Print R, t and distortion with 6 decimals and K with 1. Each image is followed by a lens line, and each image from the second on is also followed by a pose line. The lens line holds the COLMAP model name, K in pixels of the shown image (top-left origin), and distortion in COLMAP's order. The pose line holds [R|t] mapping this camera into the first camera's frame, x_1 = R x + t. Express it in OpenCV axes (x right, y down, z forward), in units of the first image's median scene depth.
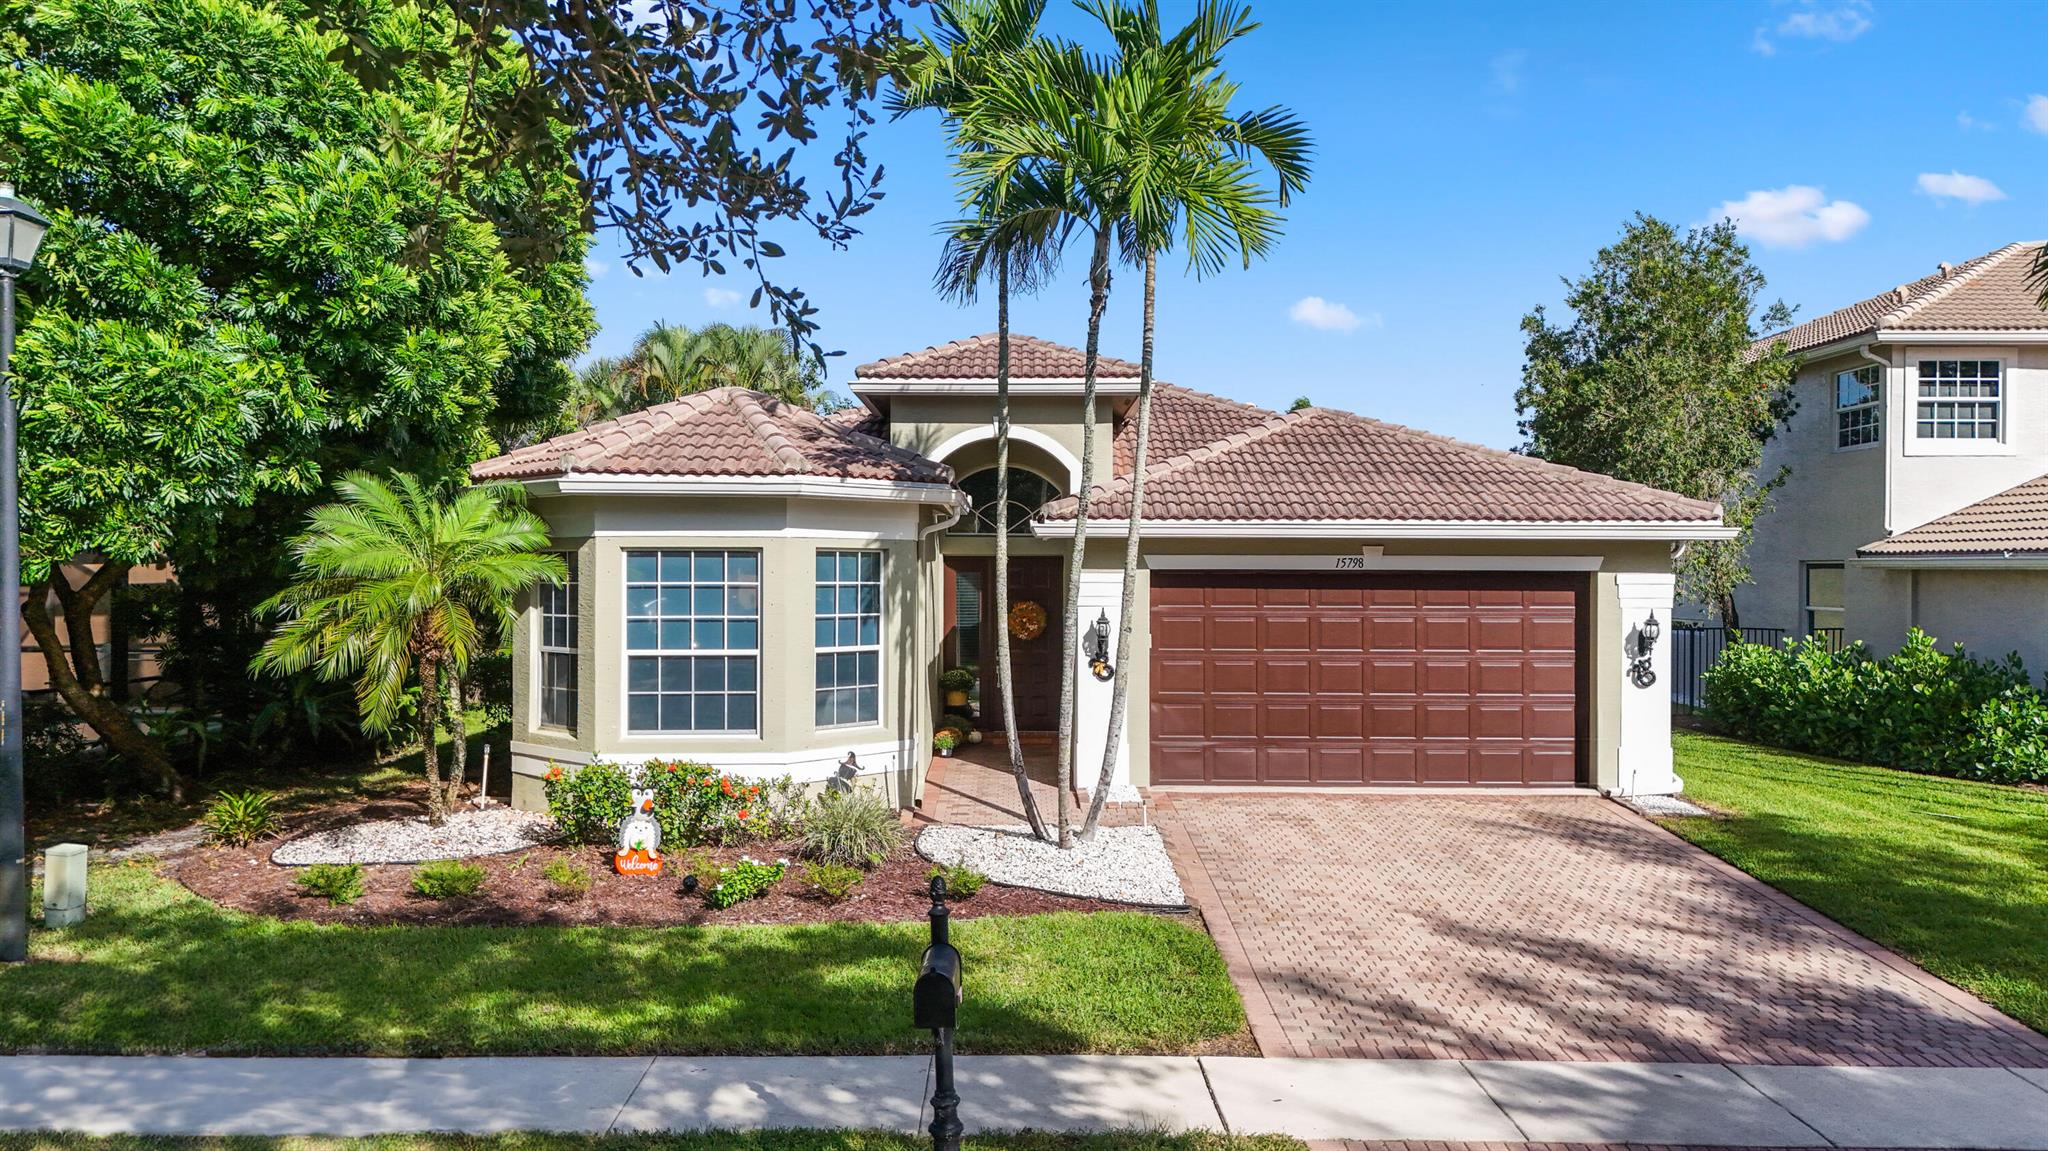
lens RADIAL K [[1574.5, 0, 1032.1], [0, 1574.5, 572.8], [0, 0, 1]] dist [0.095043, -0.235841]
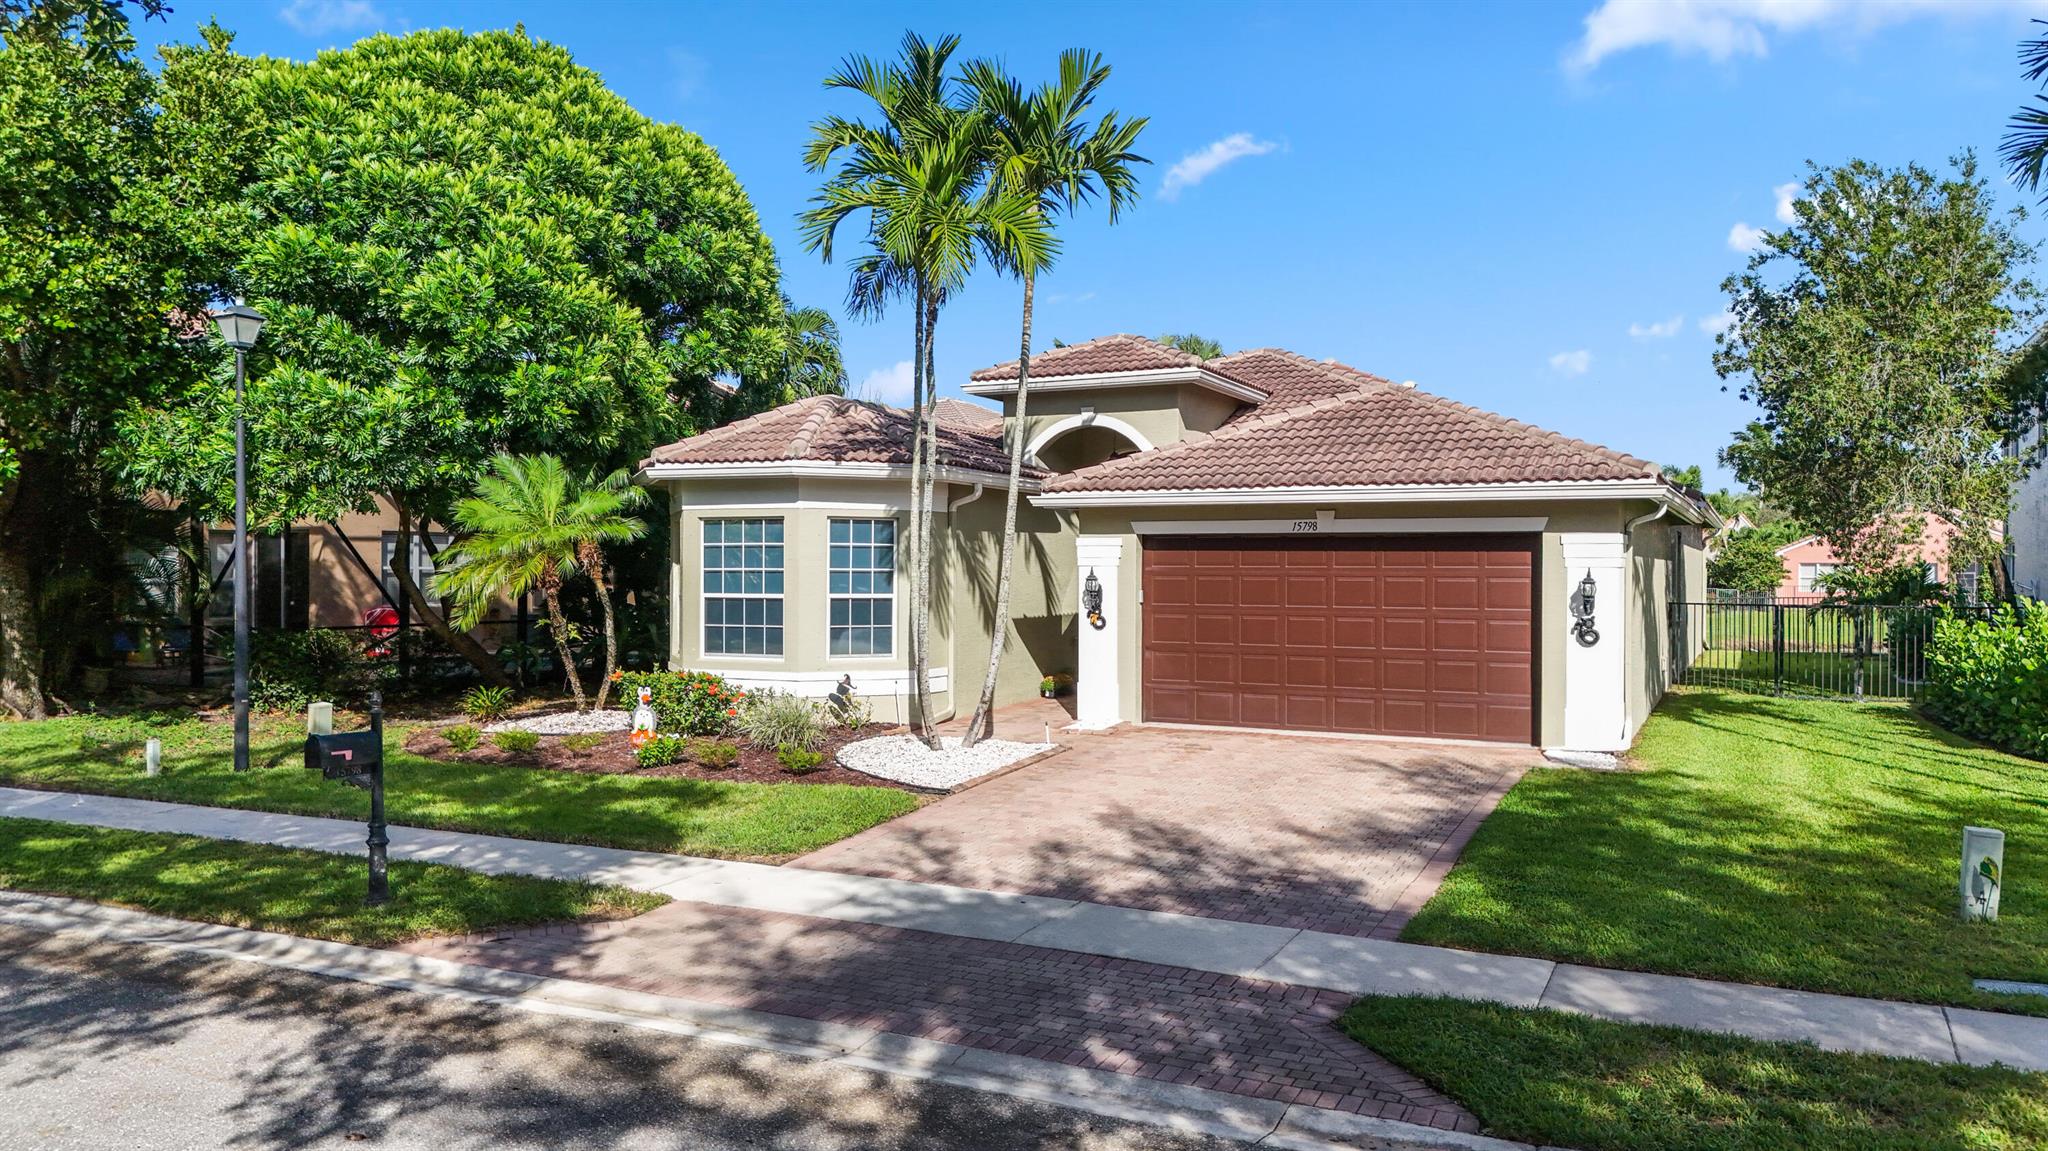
lens RADIAL K [[1574.5, 0, 1032.1], [0, 1574.5, 572.8], [0, 0, 1]] dist [0.095043, -0.235841]
pose [[0.888054, 0.001615, -0.459736, 0.600275], [-0.003075, 0.999992, -0.002427, 0.032682], [0.459728, 0.003569, 0.888053, -0.069907]]
